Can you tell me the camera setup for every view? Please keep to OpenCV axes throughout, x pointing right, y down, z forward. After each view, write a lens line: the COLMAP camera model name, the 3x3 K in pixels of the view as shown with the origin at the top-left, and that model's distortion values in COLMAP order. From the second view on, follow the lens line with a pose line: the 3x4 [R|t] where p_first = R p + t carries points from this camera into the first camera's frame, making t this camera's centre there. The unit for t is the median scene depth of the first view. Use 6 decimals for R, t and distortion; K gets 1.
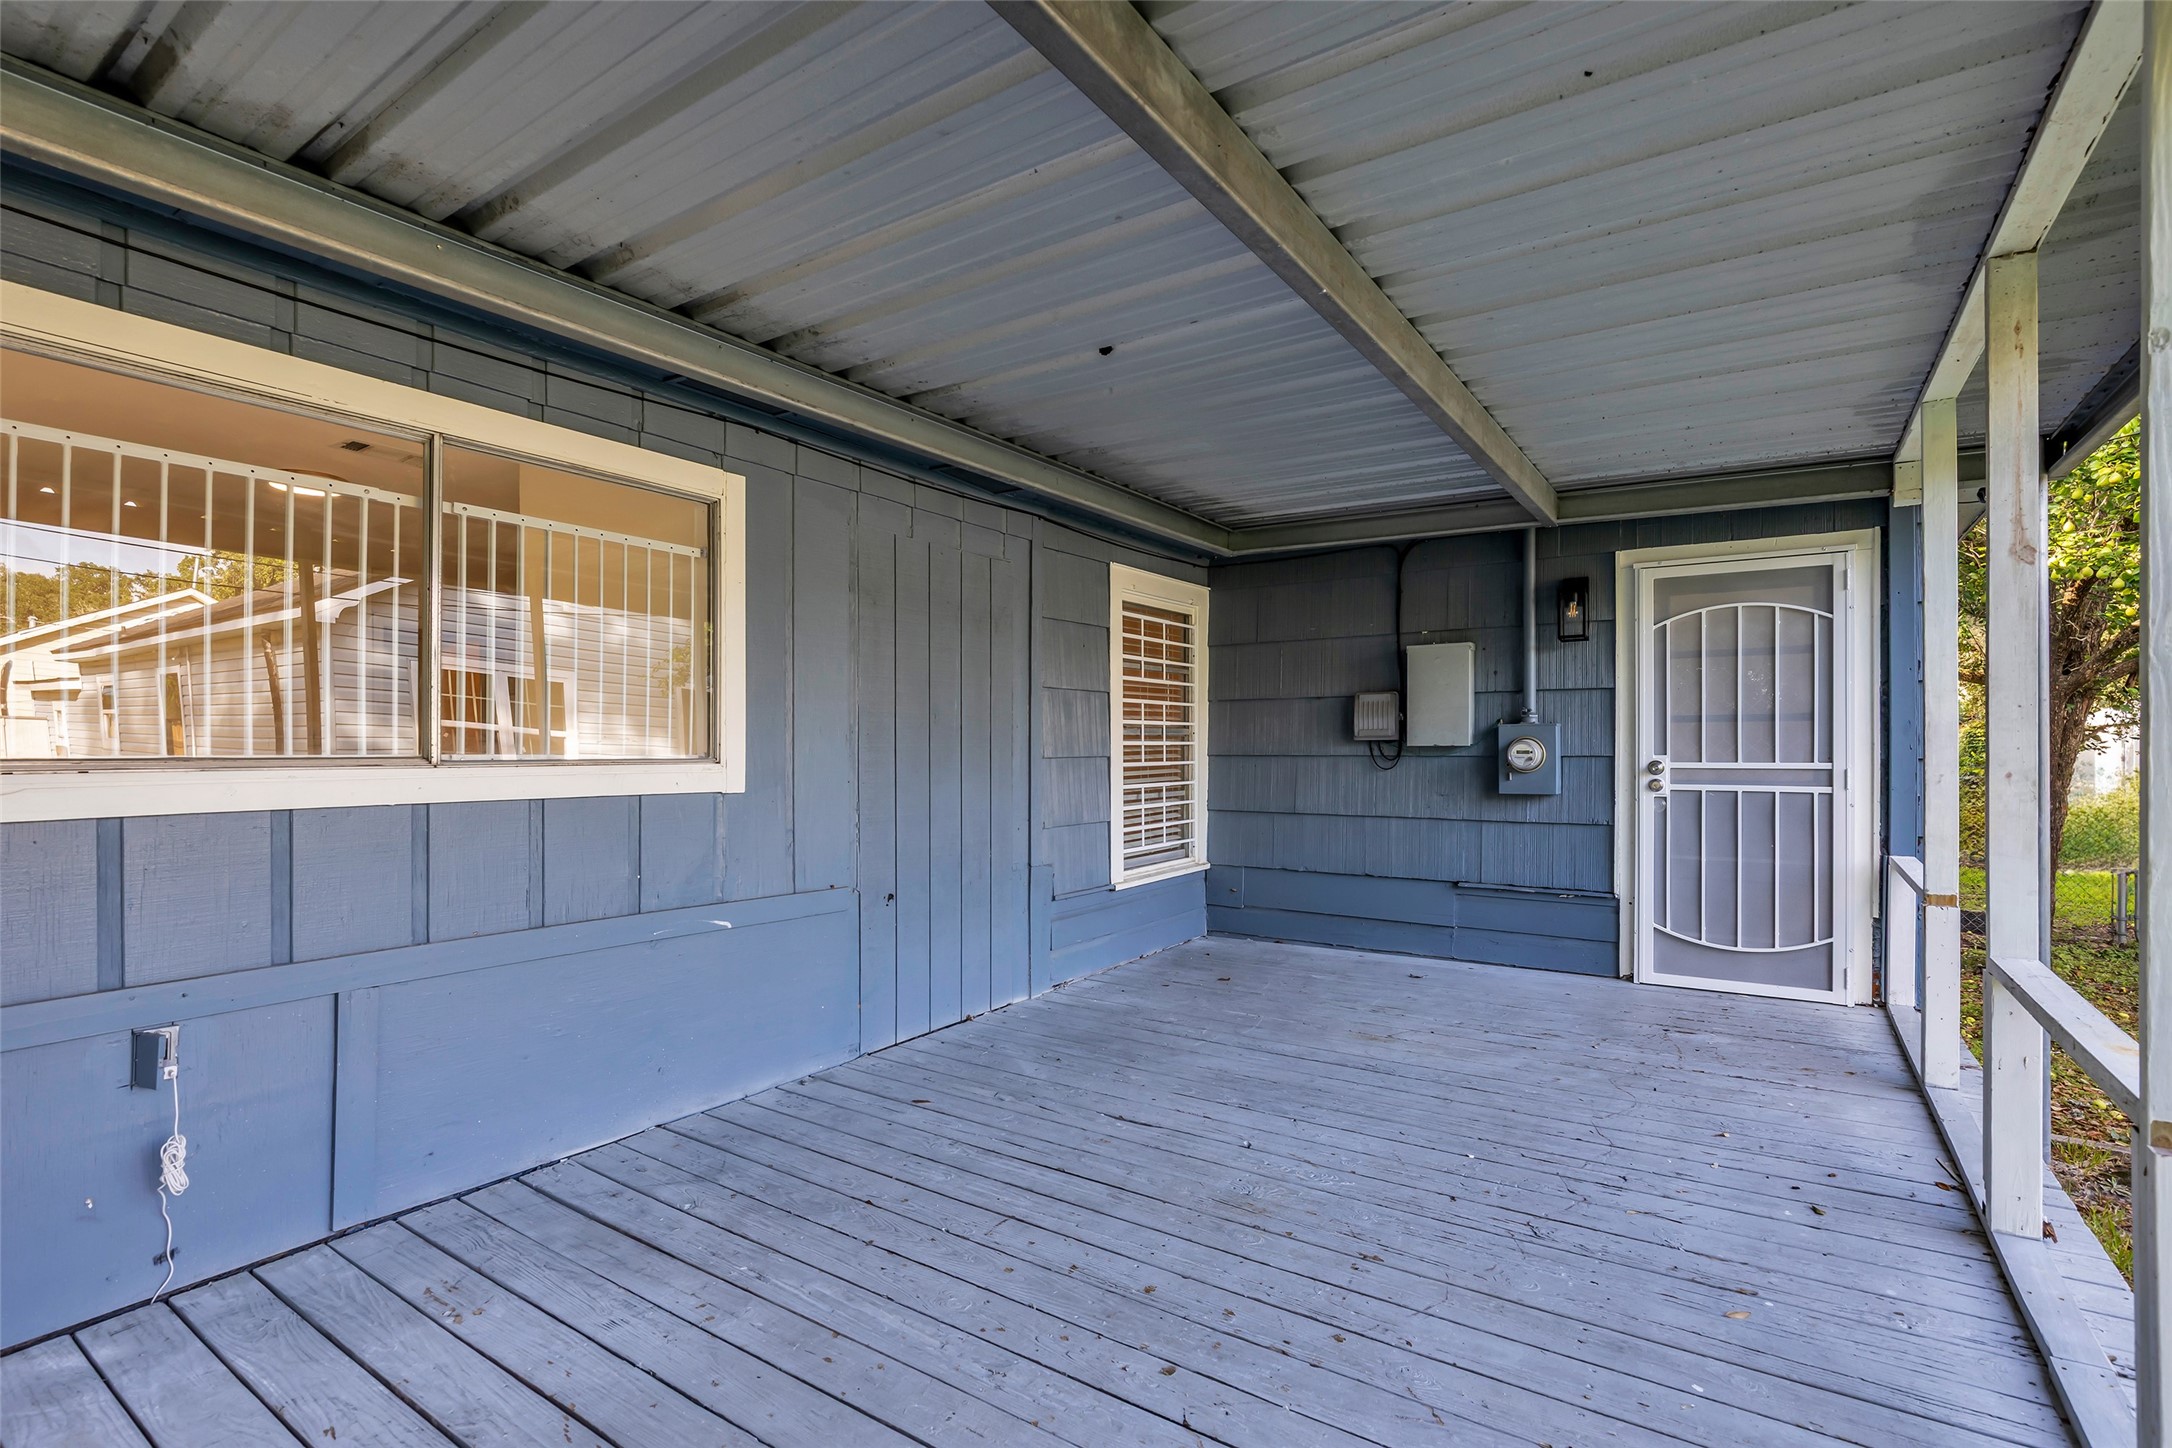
lens RADIAL K [[992.7, 0, 1081.9], [0, 992.7, 739.0], [0, 0, 1]] dist [-0.011824, 0.001241]
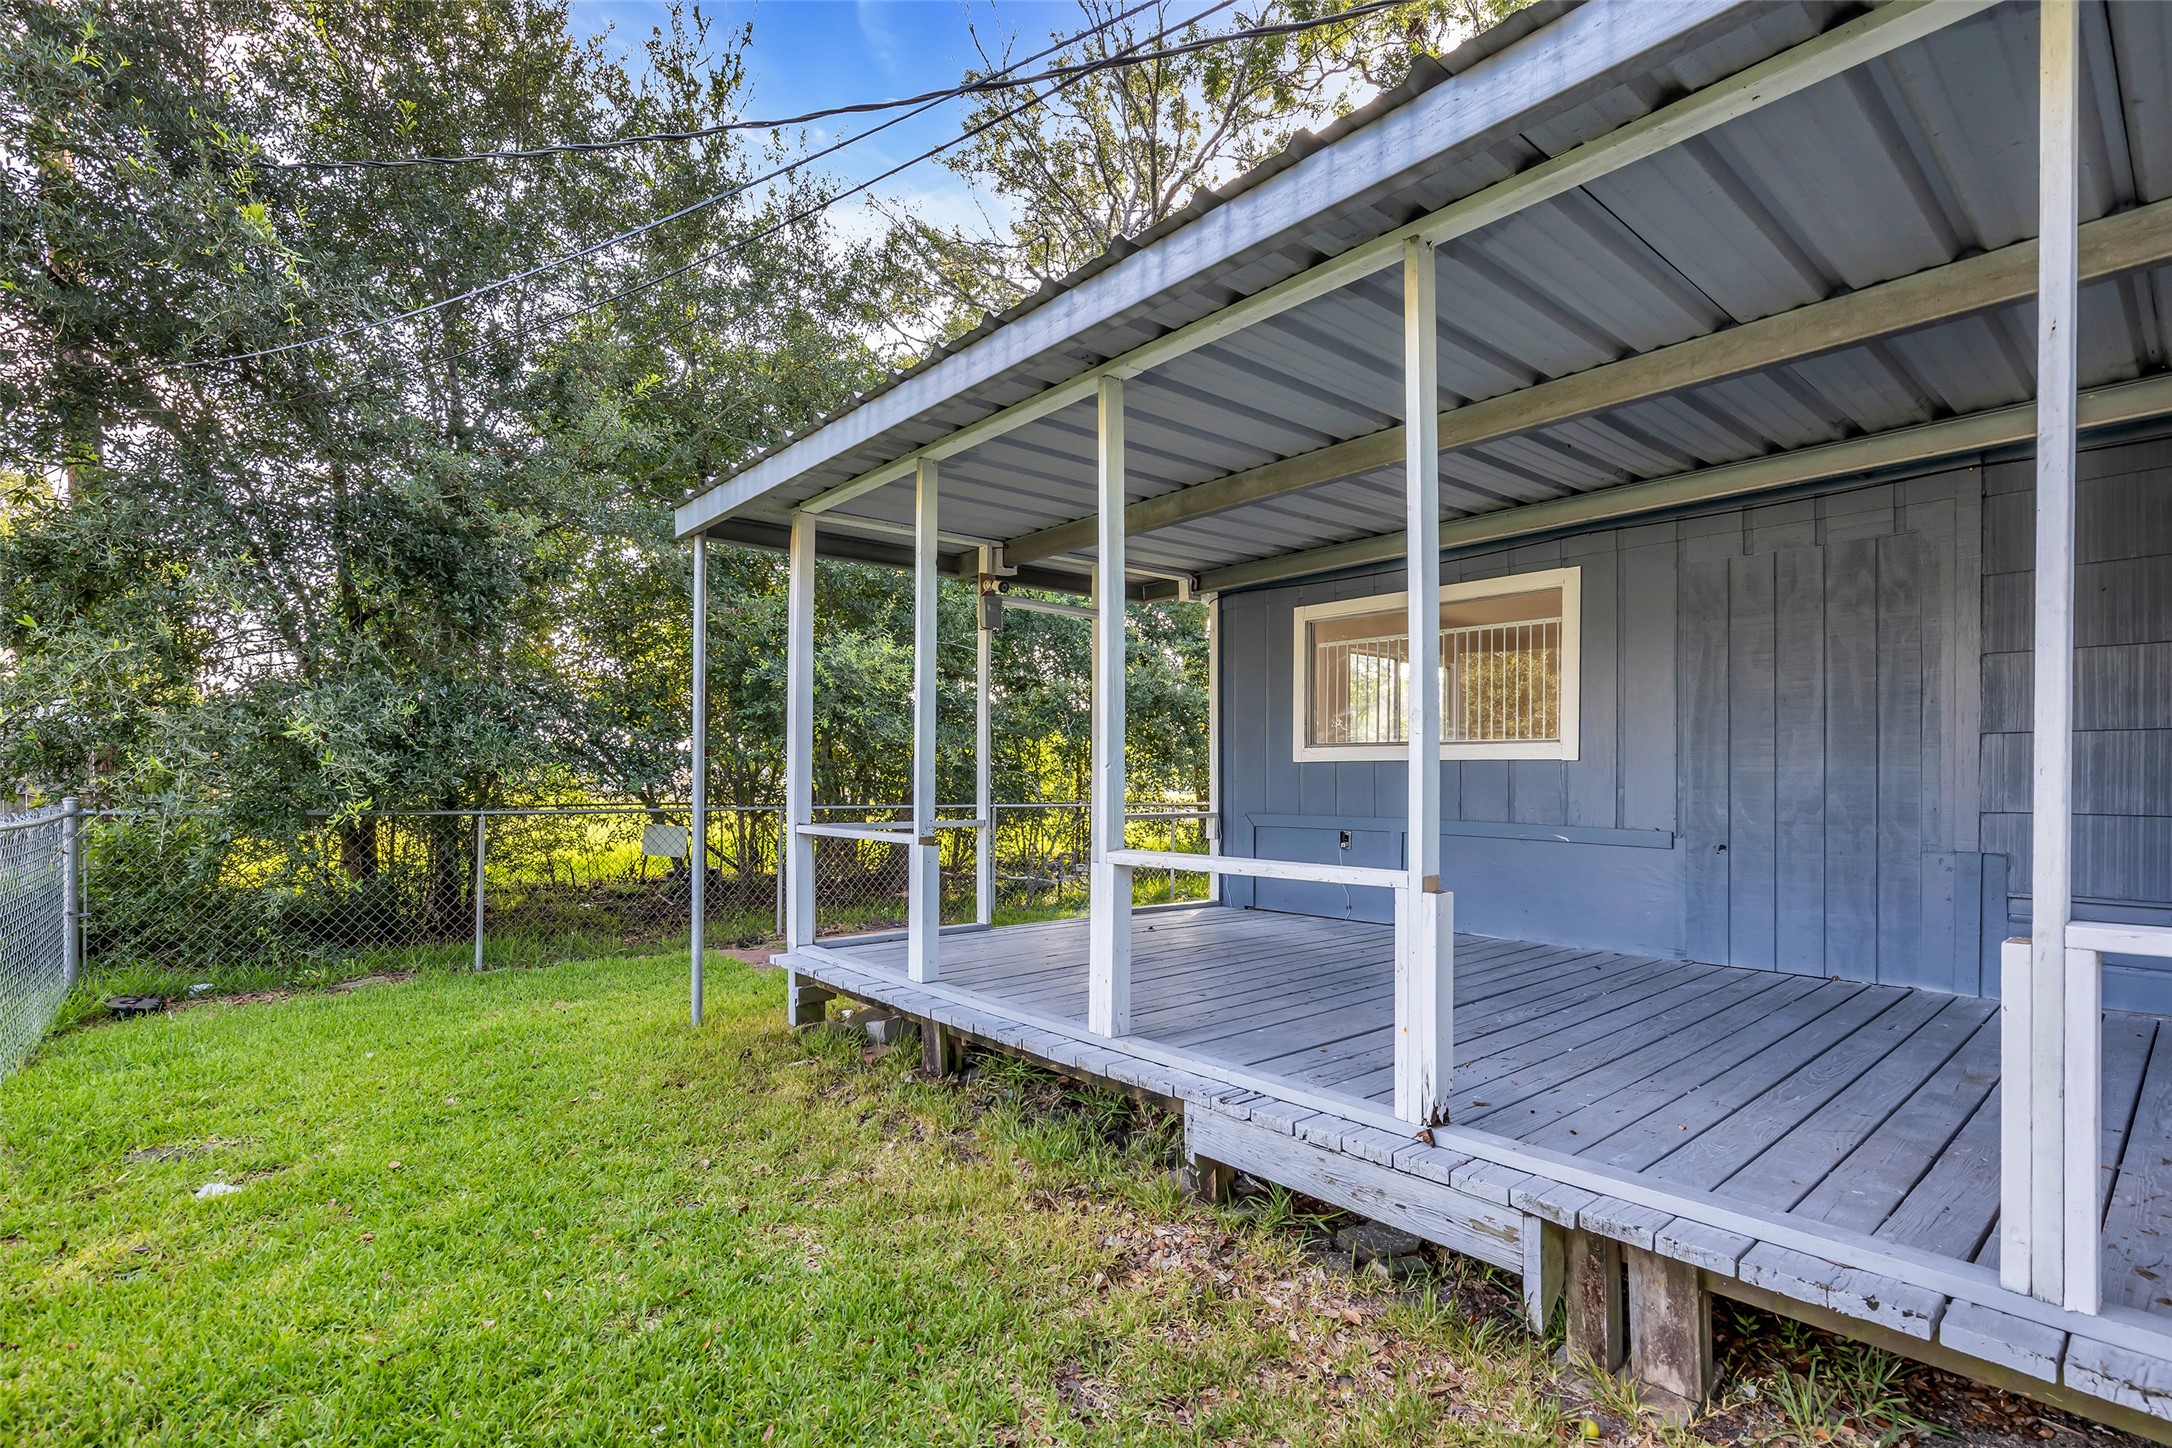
lens RADIAL K [[1030.8, 0, 1127.5], [0, 1030.8, 776.7], [0, 0, 1]] dist [-0.001033, 0.000198]
pose [[-0.236900, -0.003757, -0.971527, 0.969907], [0.004171, 0.999979, -0.004884, 0.056100], [0.971525, -0.005209, -0.236880, 0.444111]]
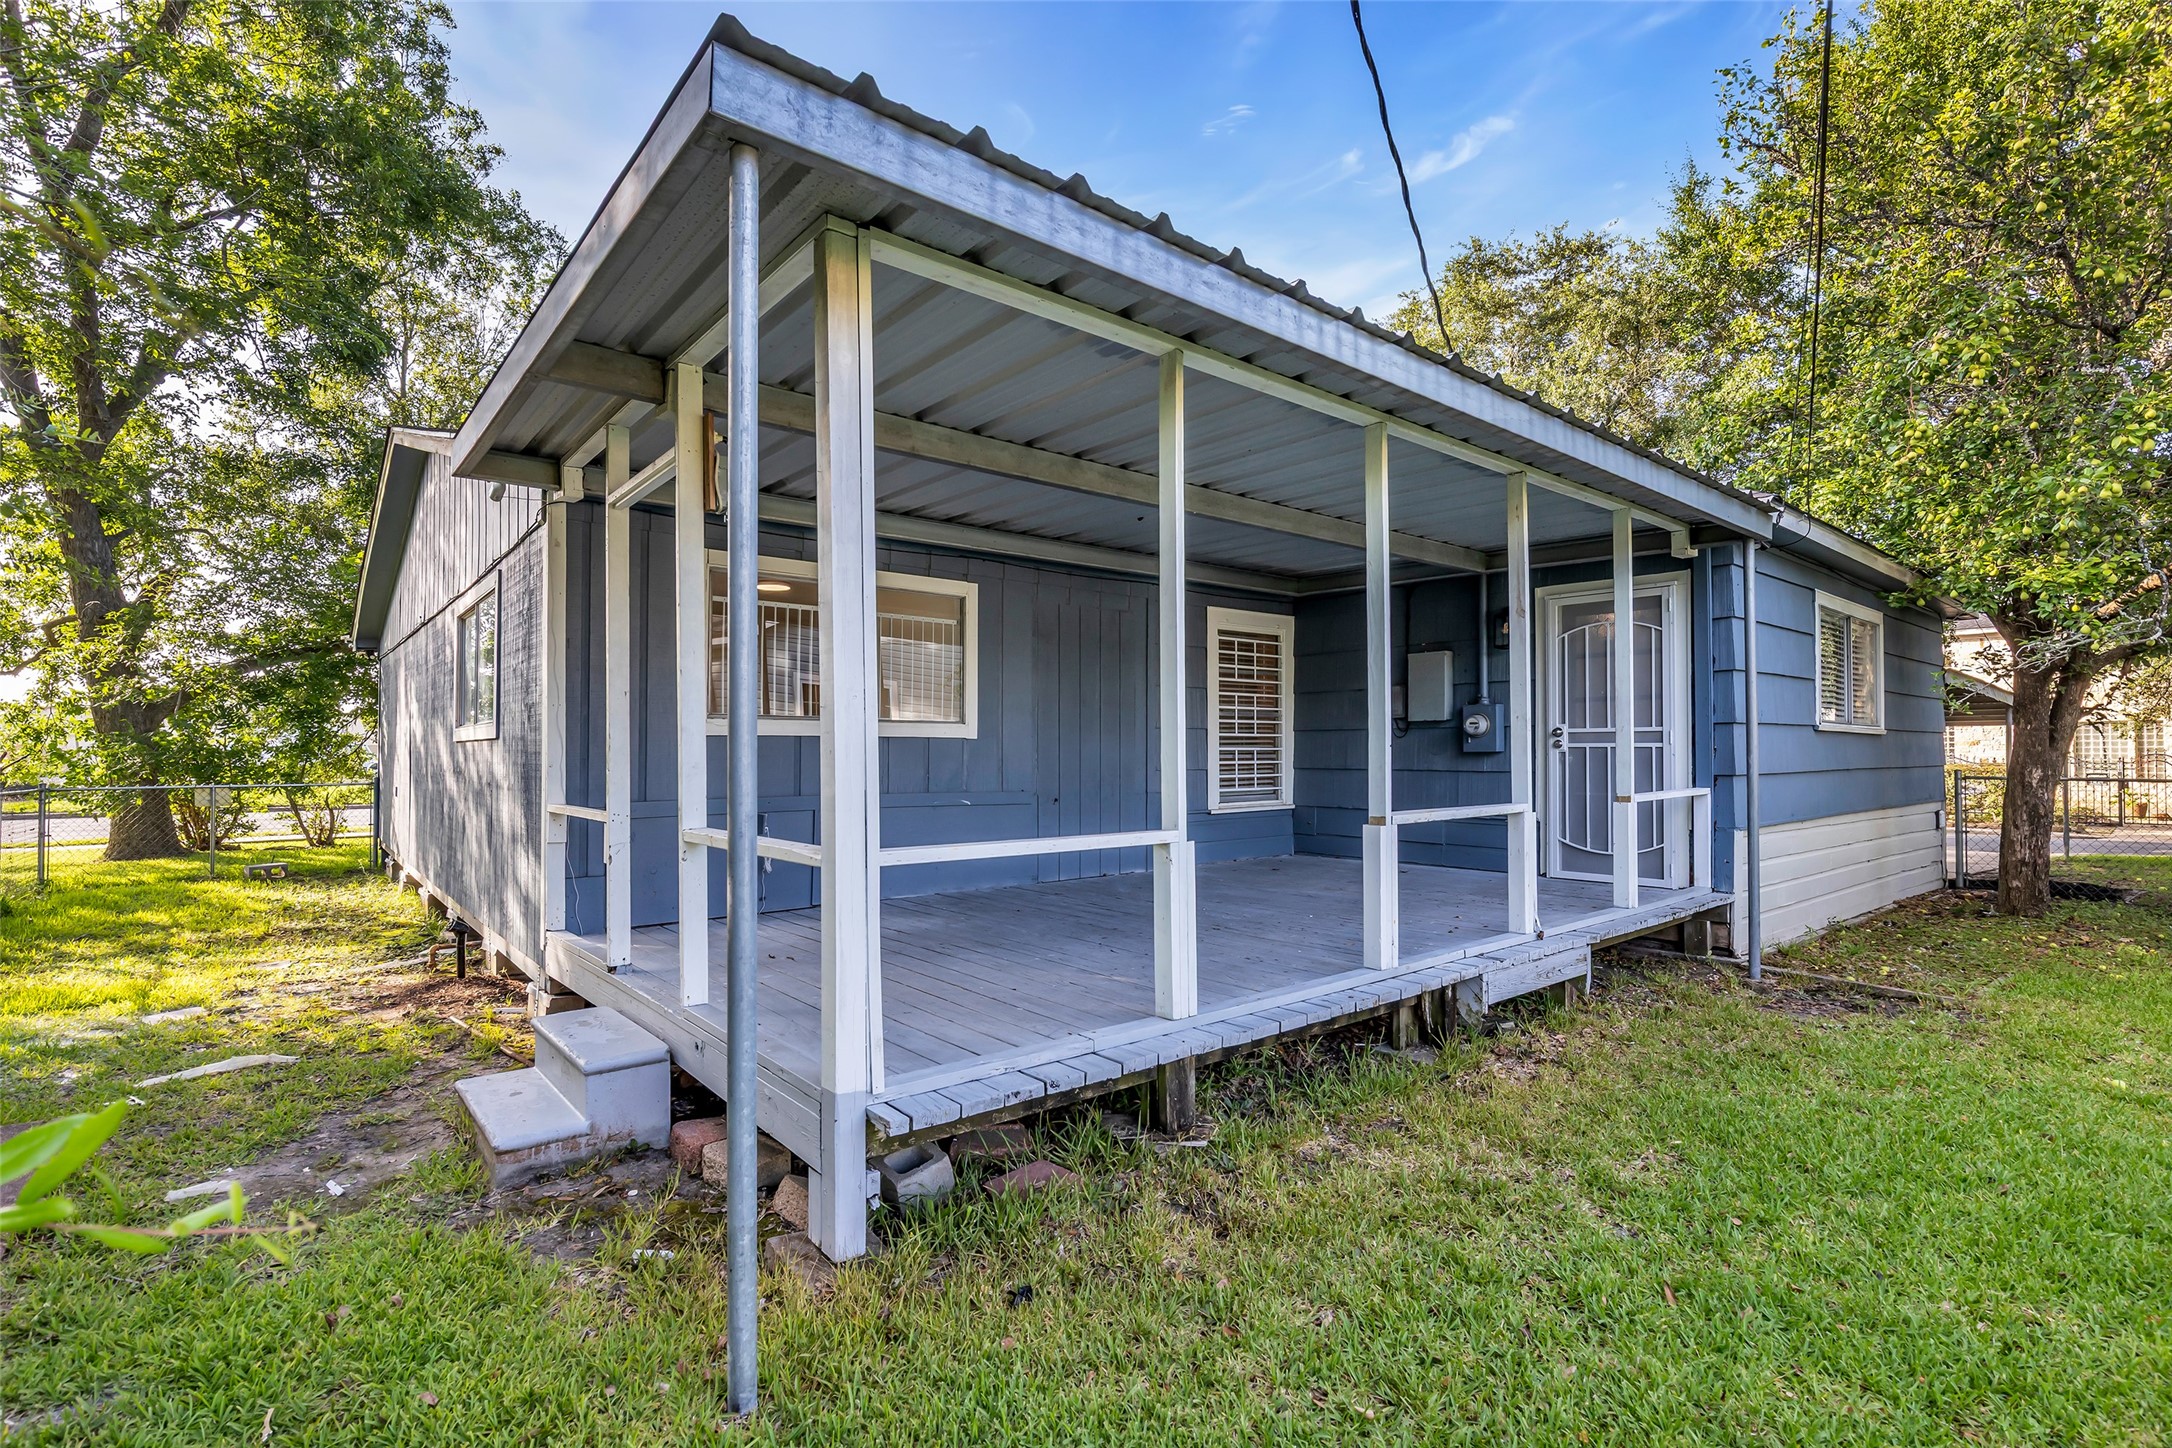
lens RADIAL K [[992.7, 0, 1081.9], [0, 992.7, 739.0], [0, 0, 1]] dist [-0.011824, 0.001241]
pose [[0.957094, -0.001588, -0.289774, 0.298892], [0.000228, 0.999989, -0.004725, 0.041997], [0.289778, 0.004456, 0.957083, -0.583347]]
